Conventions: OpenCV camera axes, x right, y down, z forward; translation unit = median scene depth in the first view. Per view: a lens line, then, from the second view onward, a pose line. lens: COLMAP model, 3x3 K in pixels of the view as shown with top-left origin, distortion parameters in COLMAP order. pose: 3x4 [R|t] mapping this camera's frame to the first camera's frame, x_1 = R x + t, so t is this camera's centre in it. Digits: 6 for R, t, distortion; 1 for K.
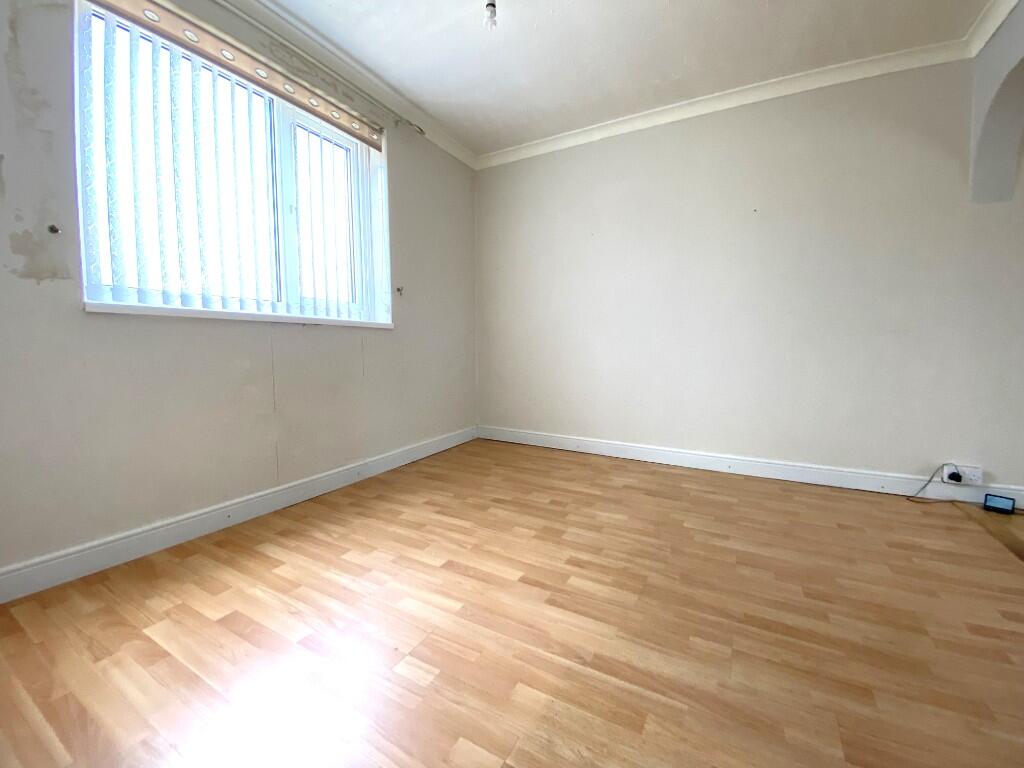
lens RADIAL K [[412.6, 0, 525.3], [0, 412.6, 371.7], [0, 0, 1]] dist [0.041222, -0.026945]
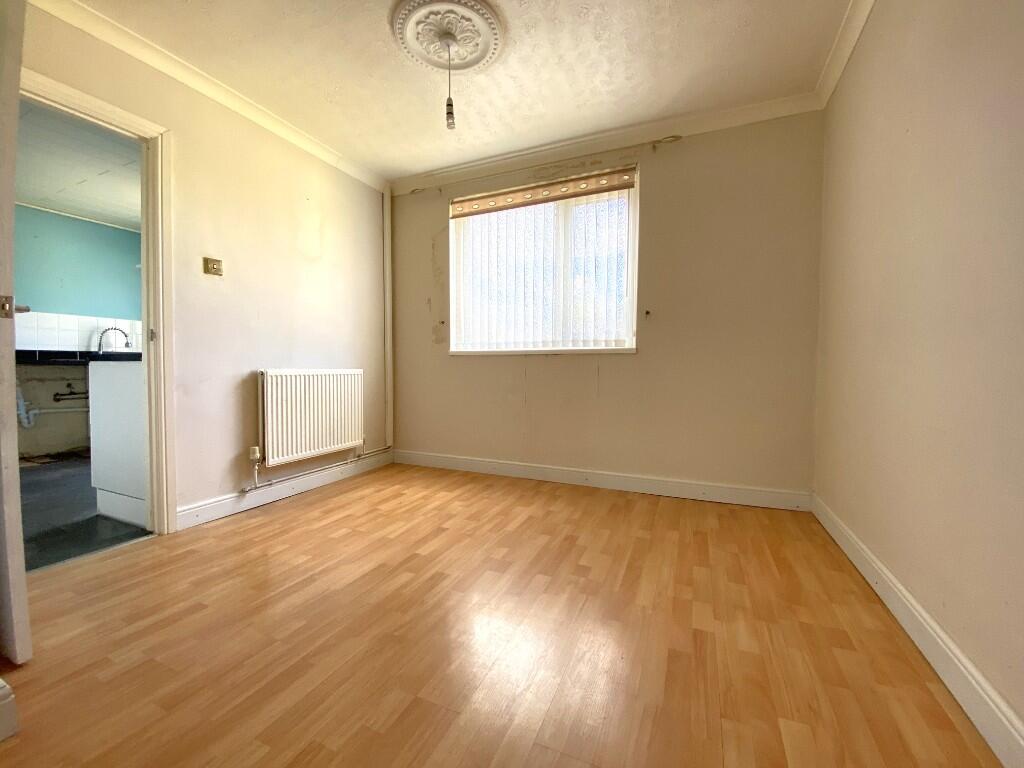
lens RADIAL K [[416.1, 0, 509.2], [0, 416.1, 384.2], [0, 0, 1]] dist [0.037831, -0.028338]
pose [[0.071279, 0.039497, -0.996674, 1.020392], [-0.067937, 0.997088, 0.034655, -0.067985], [0.995140, 0.065241, 0.073755, 0.926727]]
